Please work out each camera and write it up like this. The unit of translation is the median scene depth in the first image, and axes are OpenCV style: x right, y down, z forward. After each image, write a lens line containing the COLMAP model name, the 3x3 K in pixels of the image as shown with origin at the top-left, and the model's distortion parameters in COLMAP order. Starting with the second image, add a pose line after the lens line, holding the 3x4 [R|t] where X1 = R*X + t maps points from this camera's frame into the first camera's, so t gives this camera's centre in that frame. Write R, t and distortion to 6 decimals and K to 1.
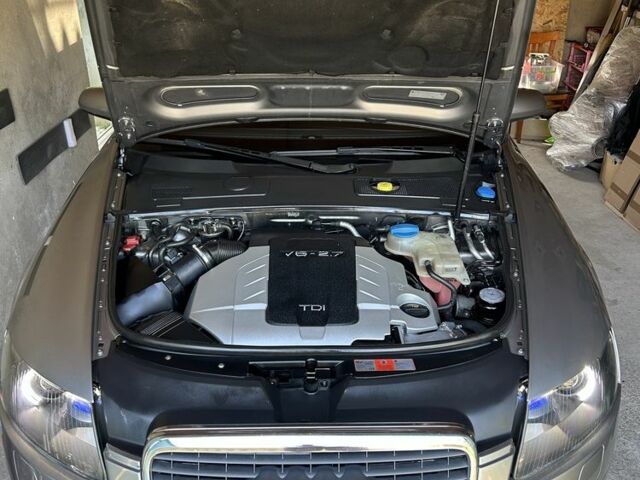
lens RADIAL K [[632.9, 0, 320.0], [0, 632.9, 240.0], [0, 0, 1]] dist [0.063107, -0.103558]
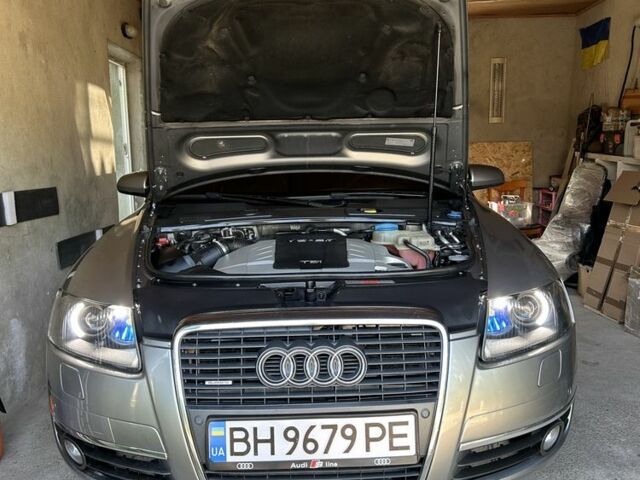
lens RADIAL K [[632.9, 0, 320.0], [0, 632.9, 240.0], [0, 0, 1]] dist [0.063107, -0.103558]
pose [[0.999651, -0.026420, -0.000654, 0.005844], [0.024788, 0.945936, -0.323404, 0.402198], [0.009163, 0.323275, 0.946261, -0.149435]]
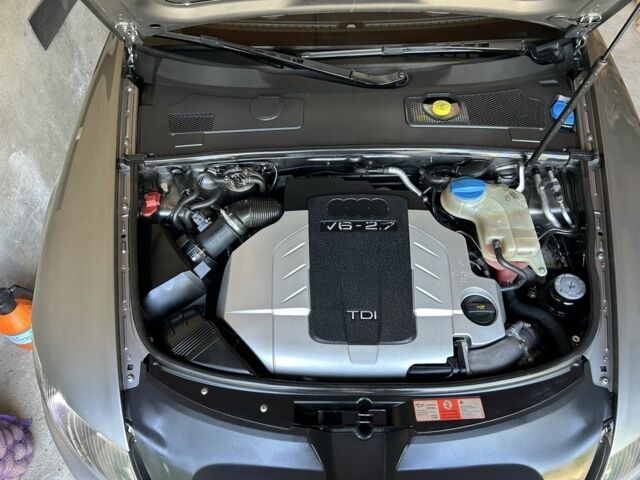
lens RADIAL K [[485.1, 0, 312.5], [0, 485.1, 237.3], [0, 0, 1]] dist [0.010345, -0.006547]
pose [[0.998911, 0.000445, -0.046657, -0.042624], [0.020244, 0.896808, 0.441956, -0.246656], [0.042039, -0.442419, 0.895823, 0.387636]]
